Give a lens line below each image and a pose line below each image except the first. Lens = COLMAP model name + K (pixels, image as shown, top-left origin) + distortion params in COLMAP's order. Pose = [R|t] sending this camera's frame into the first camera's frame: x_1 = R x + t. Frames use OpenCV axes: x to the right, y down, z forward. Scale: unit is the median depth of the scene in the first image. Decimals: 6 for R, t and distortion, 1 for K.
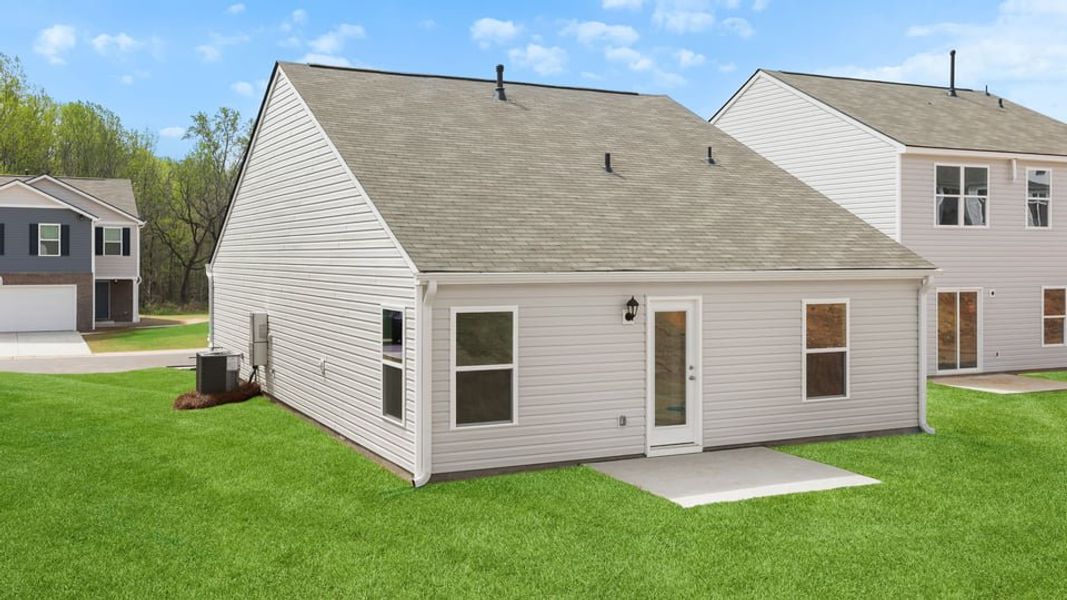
lens RADIAL K [[1015.7, 0, 532.6], [0, 1015.7, 292.4], [0, 0, 1]] dist [0.046478, 0.000000]
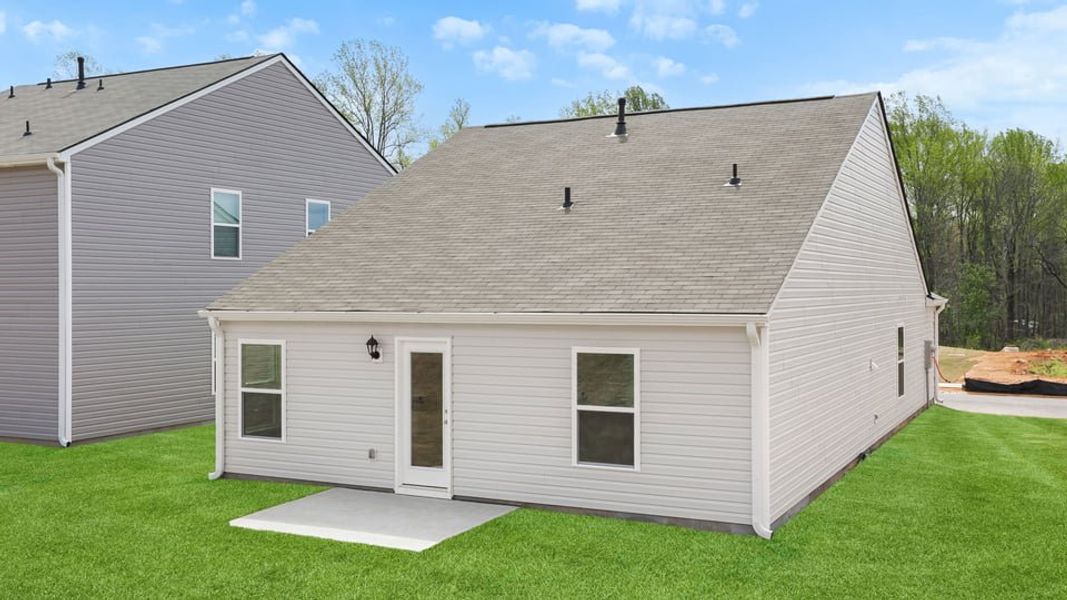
lens RADIAL K [[1064.3, 0, 532.1], [0, 1064.3, 305.4], [0, 0, 1]] dist [0.015858, 0.000000]
pose [[0.586853, 0.008029, -0.809654, 1.027659], [-0.023136, 0.999709, -0.006856, -0.022288], [0.809363, 0.022756, 0.586868, 0.466755]]
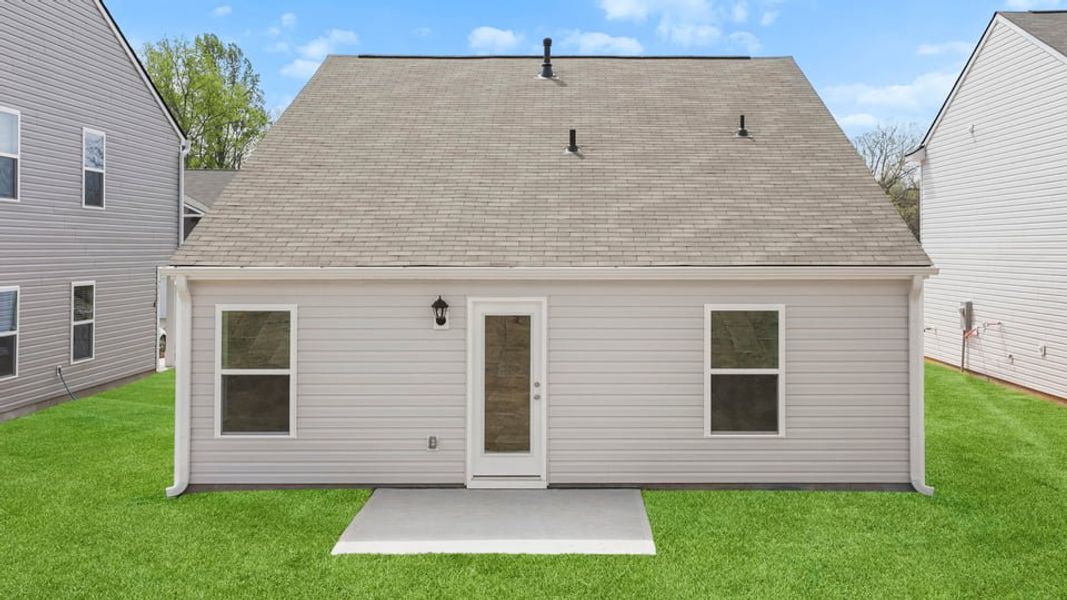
lens RADIAL K [[1015.7, 0, 558.4], [0, 1015.7, 283.4], [0, 0, 1]] dist [0.046478, 0.000000]
pose [[0.897532, 0.012877, -0.440761, 0.533022], [-0.014001, 0.999902, 0.000702, -0.008612], [0.440727, 0.005541, 0.897624, 0.269836]]
